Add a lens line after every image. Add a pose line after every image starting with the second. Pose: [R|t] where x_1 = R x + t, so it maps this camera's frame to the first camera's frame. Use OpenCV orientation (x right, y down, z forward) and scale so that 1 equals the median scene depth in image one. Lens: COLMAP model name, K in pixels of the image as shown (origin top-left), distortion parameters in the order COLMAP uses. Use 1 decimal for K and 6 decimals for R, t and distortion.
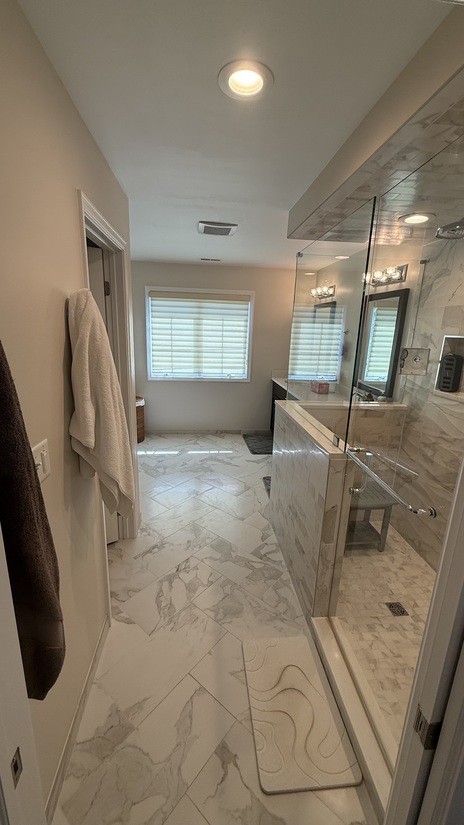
lens RADIAL K [[329.3, 0, 233.2], [0, 329.3, 412.7], [0, 0, 1]] dist [0.003370, 0.000258]
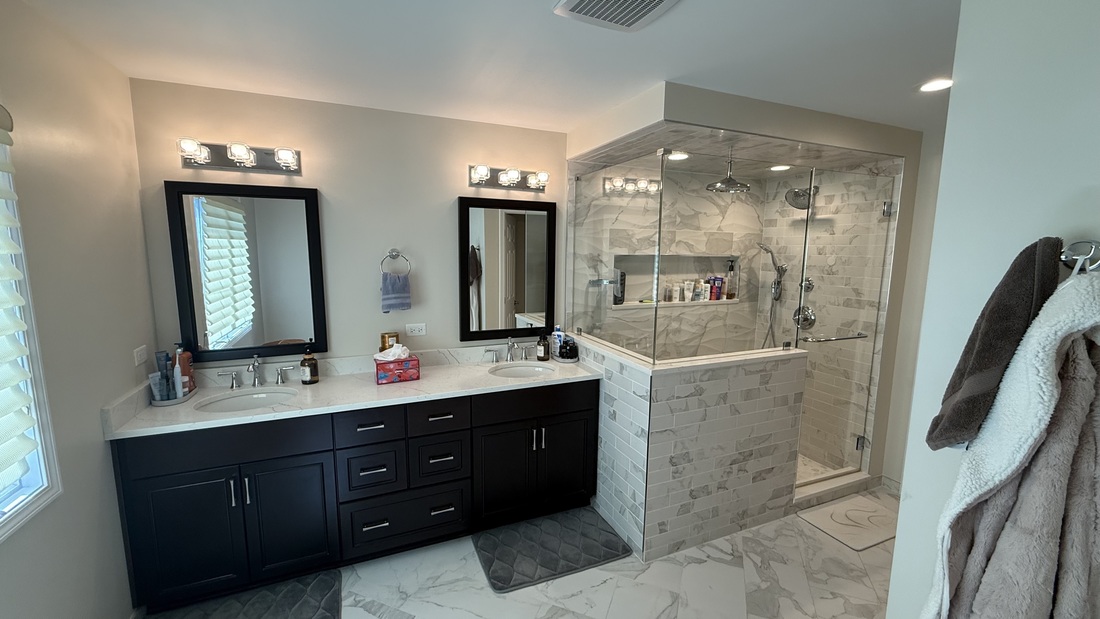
lens RADIAL K [[439.0, 0, 551.1], [0, 439.0, 308.8], [0, 0, 1]] dist [0.003370, 0.000258]
pose [[-0.313232, -0.157582, 0.936511, -0.657394], [0.214933, 0.948786, 0.231536, -0.435423], [-0.925035, 0.273811, -0.263321, 1.584410]]
